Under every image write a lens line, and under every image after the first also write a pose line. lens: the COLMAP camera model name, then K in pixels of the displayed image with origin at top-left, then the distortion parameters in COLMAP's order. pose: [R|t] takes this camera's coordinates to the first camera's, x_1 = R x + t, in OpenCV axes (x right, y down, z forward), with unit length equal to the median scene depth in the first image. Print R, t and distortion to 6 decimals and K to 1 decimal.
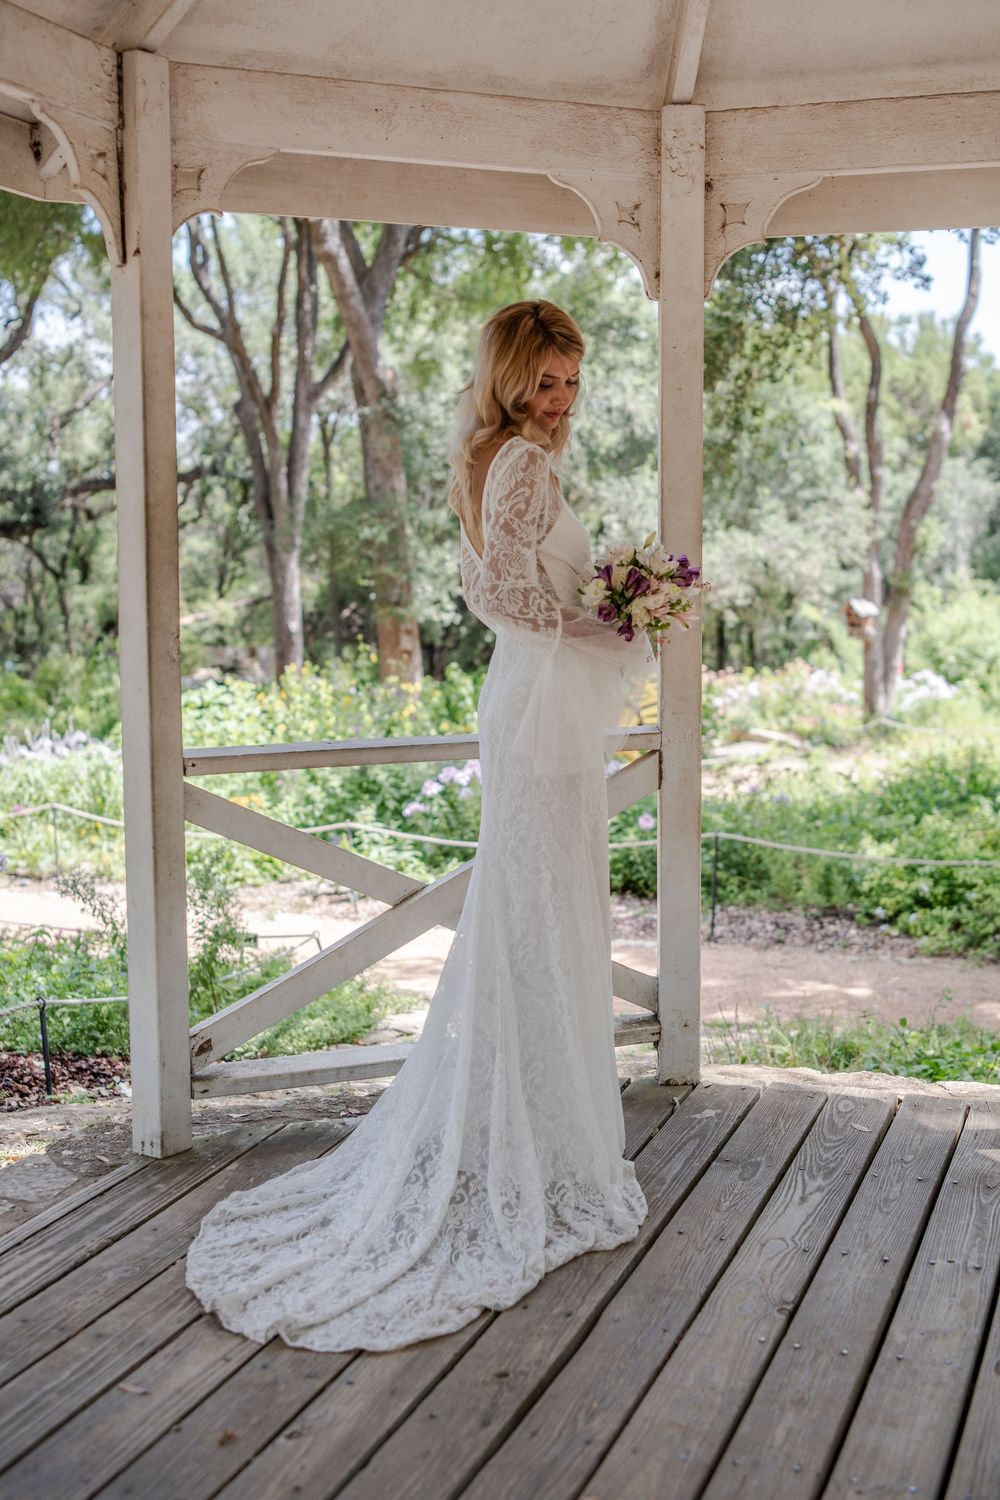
lens RADIAL K [[1940.0, 0, 497.7], [0, 1940.0, 730.4], [0, 0, 1]] dist [-0.036843, 0.026210]
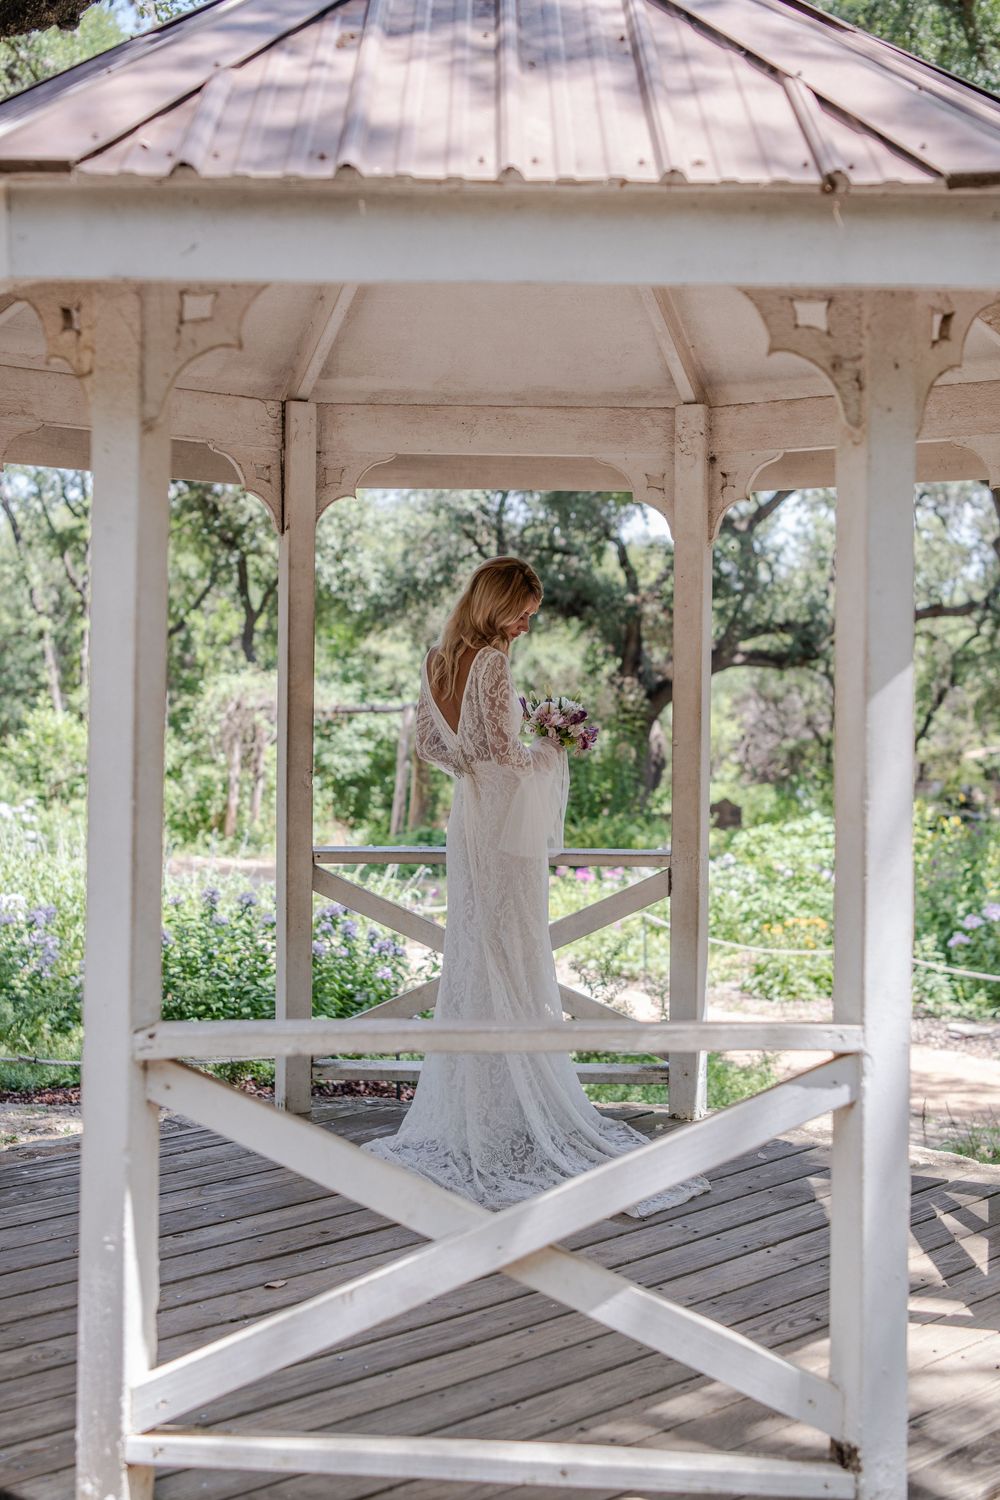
lens RADIAL K [[2041.3, 0, 500.9], [0, 2041.3, 712.0], [0, 0, 1]] dist [-0.001794, 0.014465]
pose [[0.906310, 0.024815, -0.421884, 0.665402], [-0.055808, 0.996560, -0.061274, -0.004978], [0.418912, 0.079078, 0.904577, -0.412946]]
